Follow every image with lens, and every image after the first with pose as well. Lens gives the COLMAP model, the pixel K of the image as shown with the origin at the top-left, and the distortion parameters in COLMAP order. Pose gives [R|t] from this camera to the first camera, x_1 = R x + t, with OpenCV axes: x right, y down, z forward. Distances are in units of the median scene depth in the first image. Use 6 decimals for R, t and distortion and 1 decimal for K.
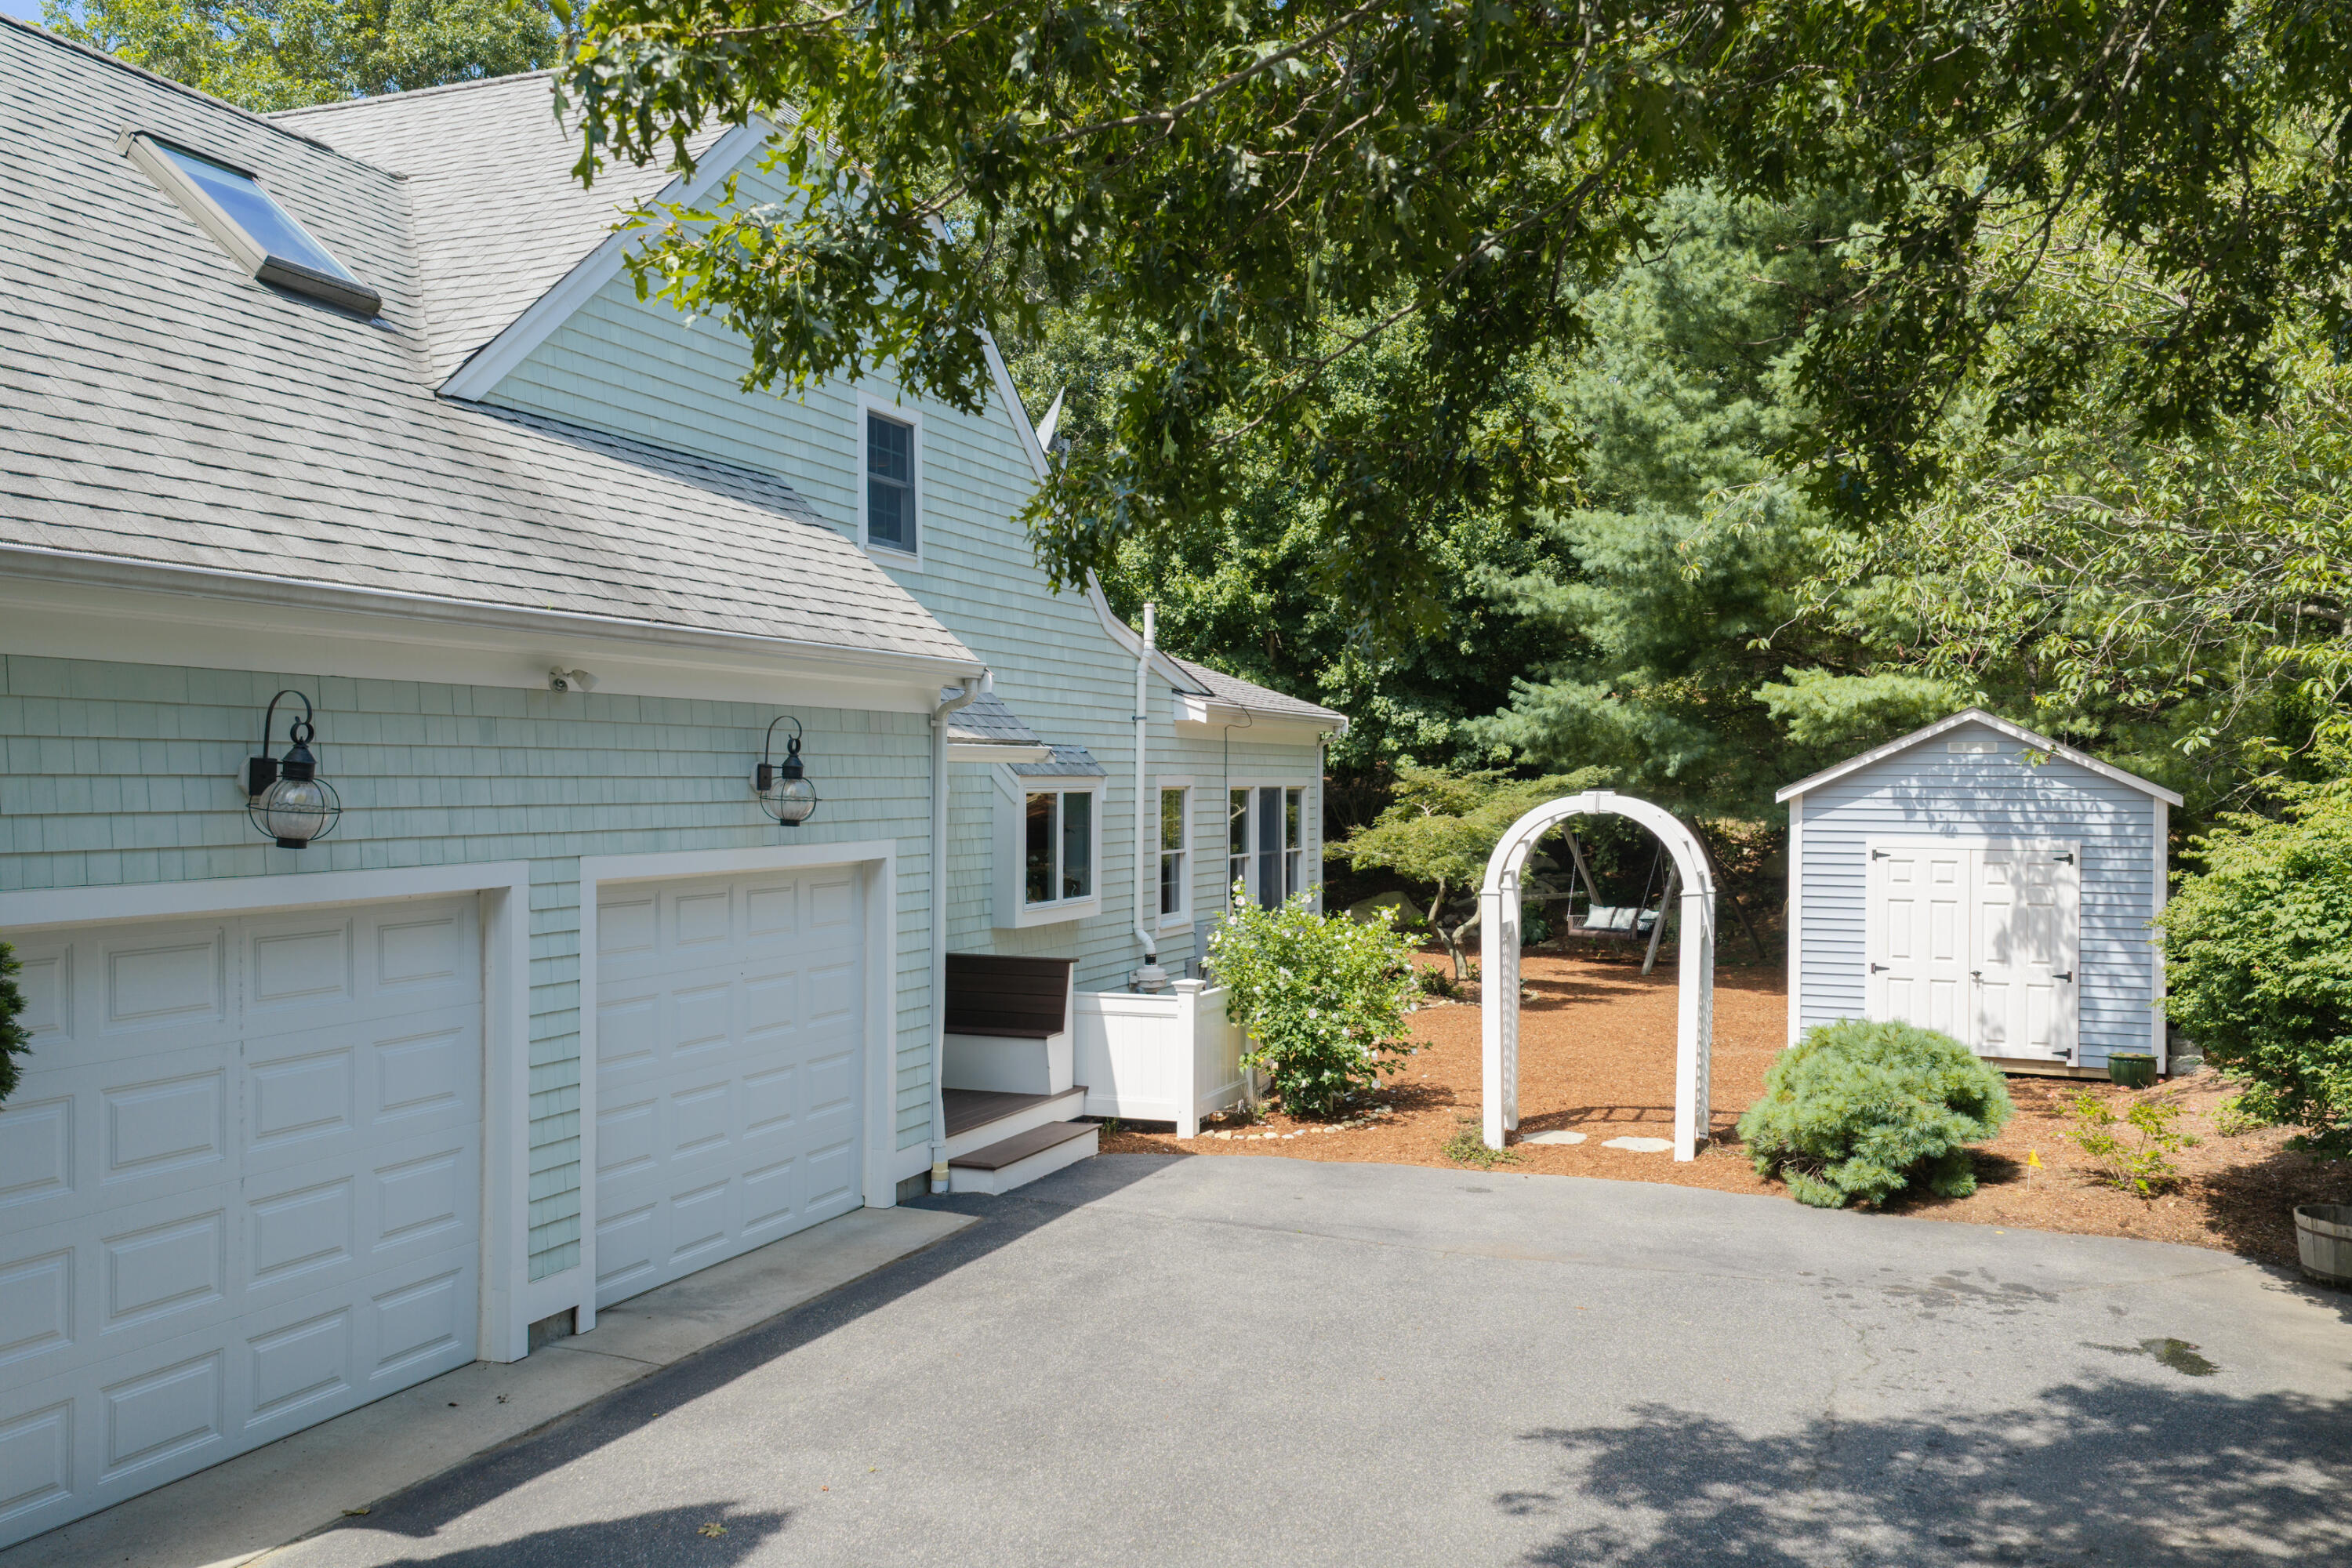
lens RADIAL K [[1931.9, 0, 1102.9], [0, 1931.9, 783.9], [0, 0, 1]] dist [0.004338, 0.003957]
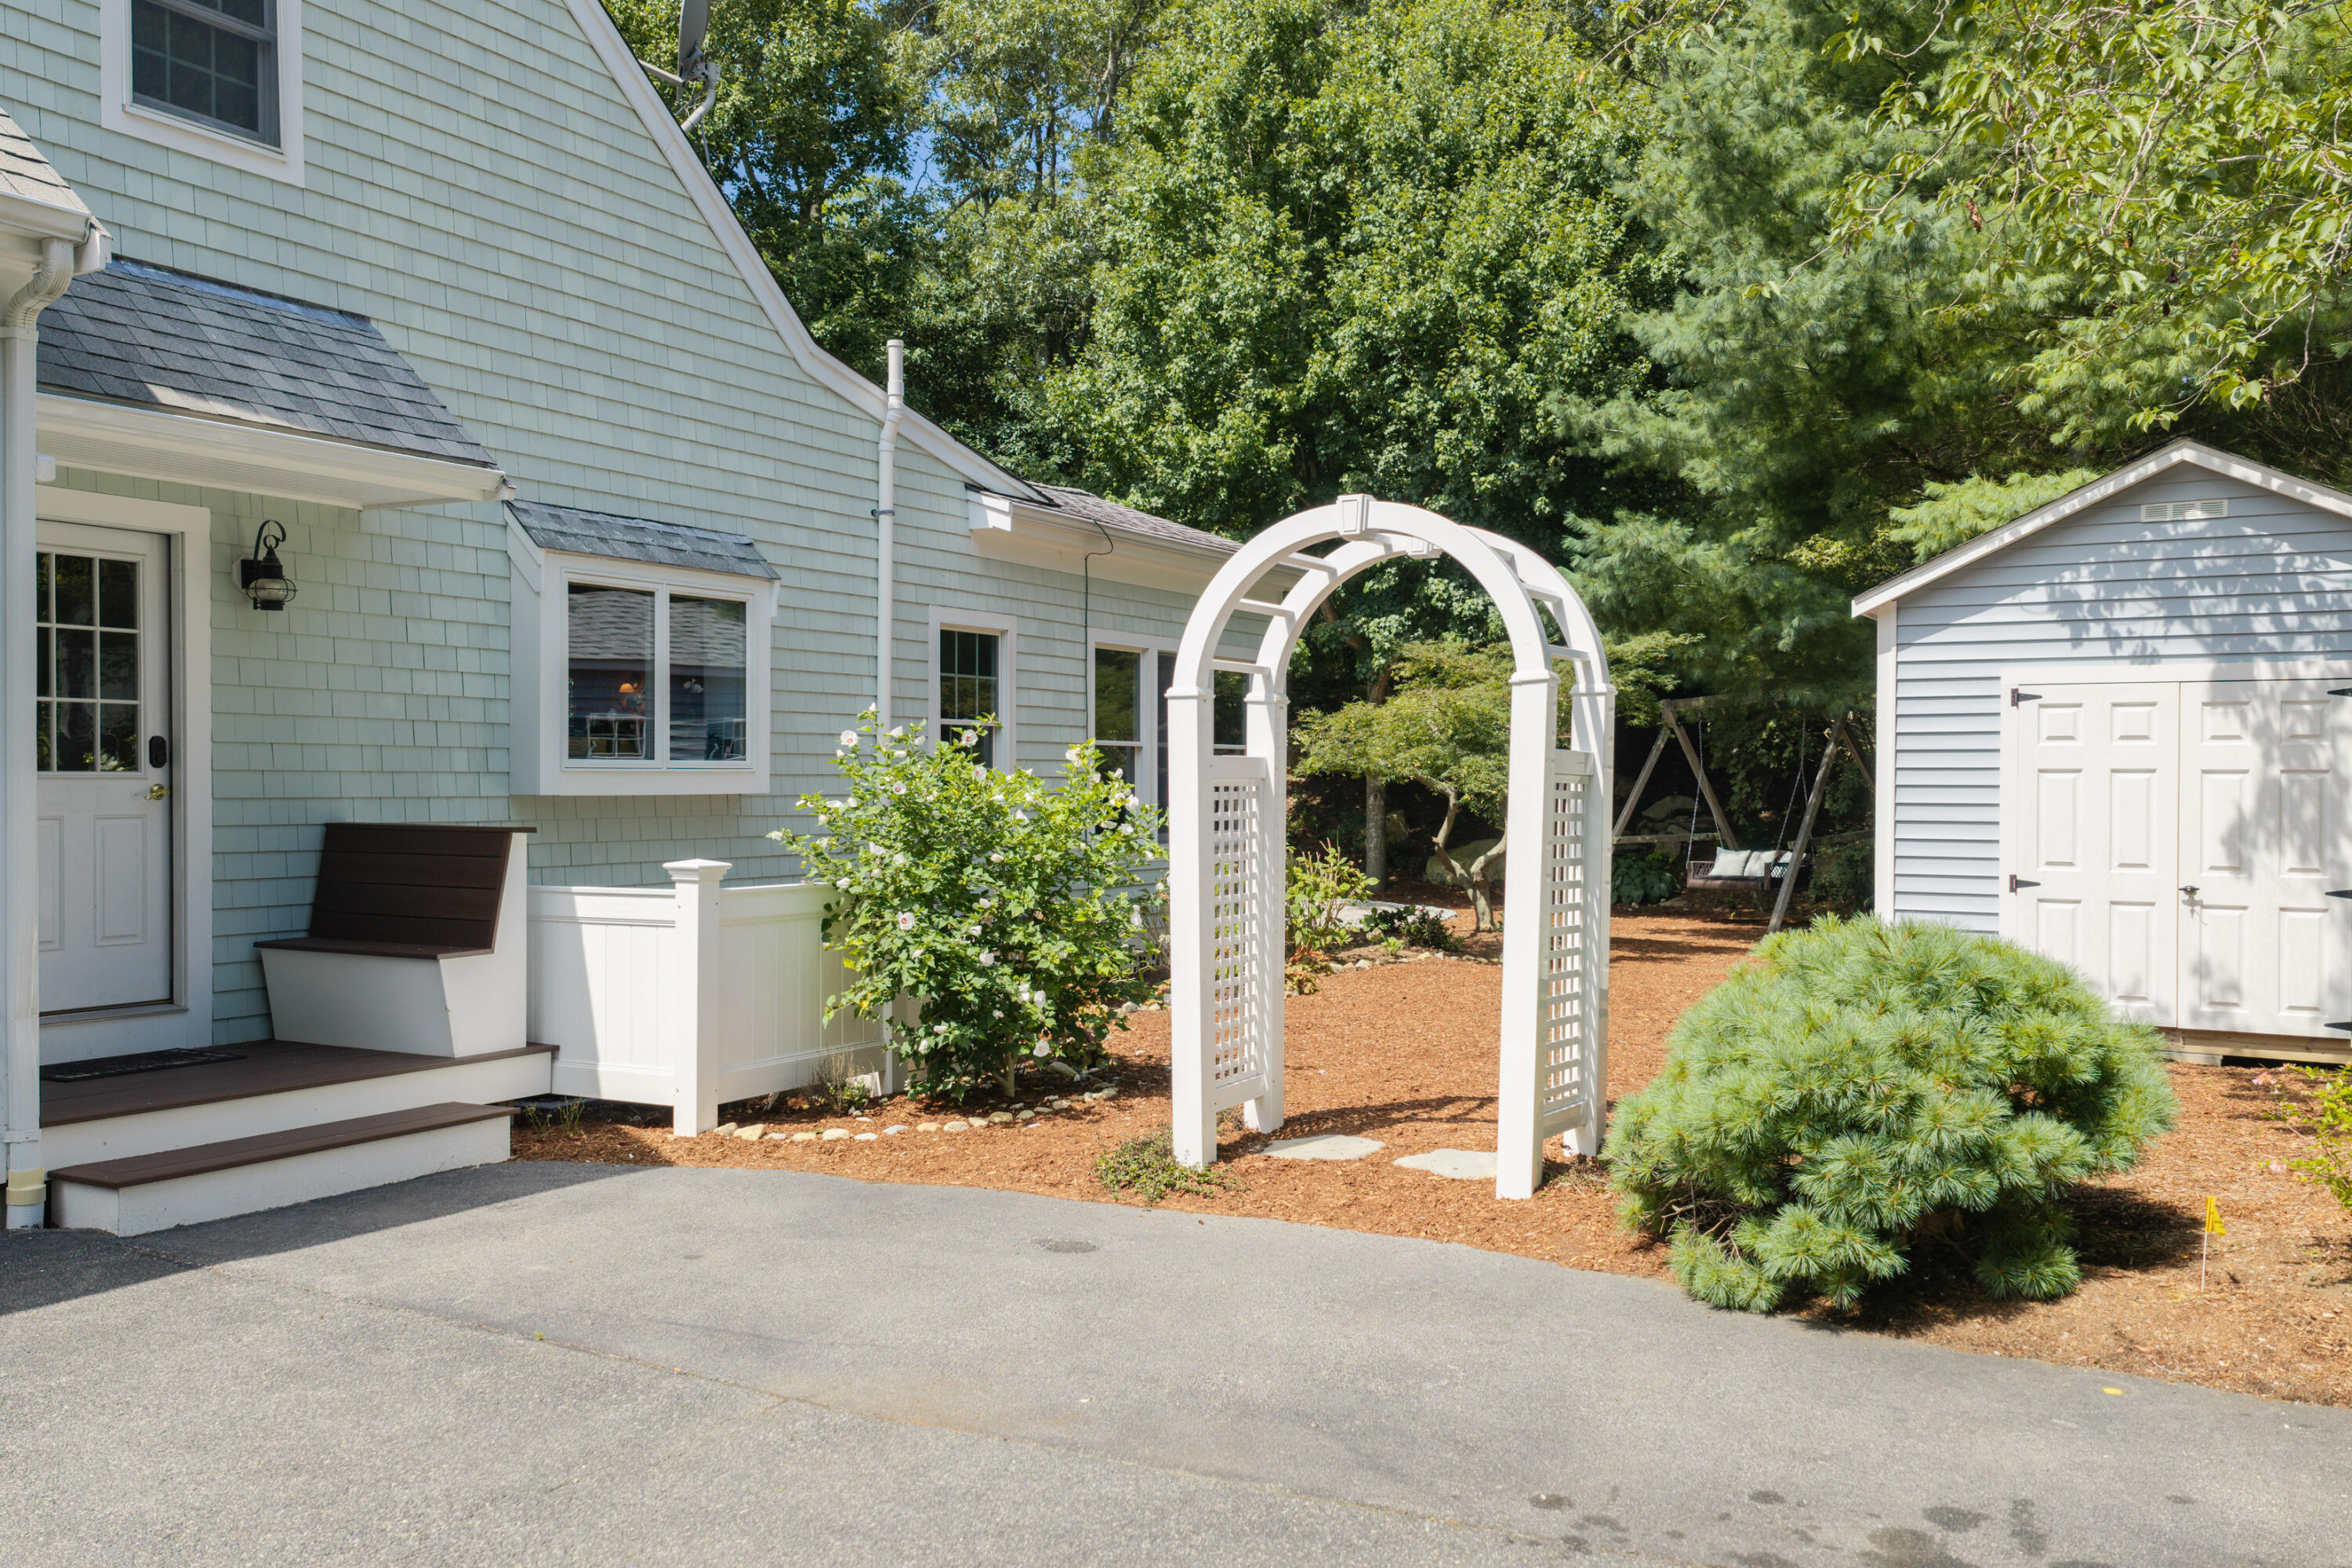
lens RADIAL K [[1885.2, 0, 1173.4], [0, 1885.2, 820.0], [0, 0, 1]] dist [0.029615, -0.012057]
pose [[0.992995, 0.000329, -0.118158, 0.245883], [0.001293, 0.999906, 0.013654, 0.079711], [0.118152, -0.013711, 0.992901, 0.448422]]
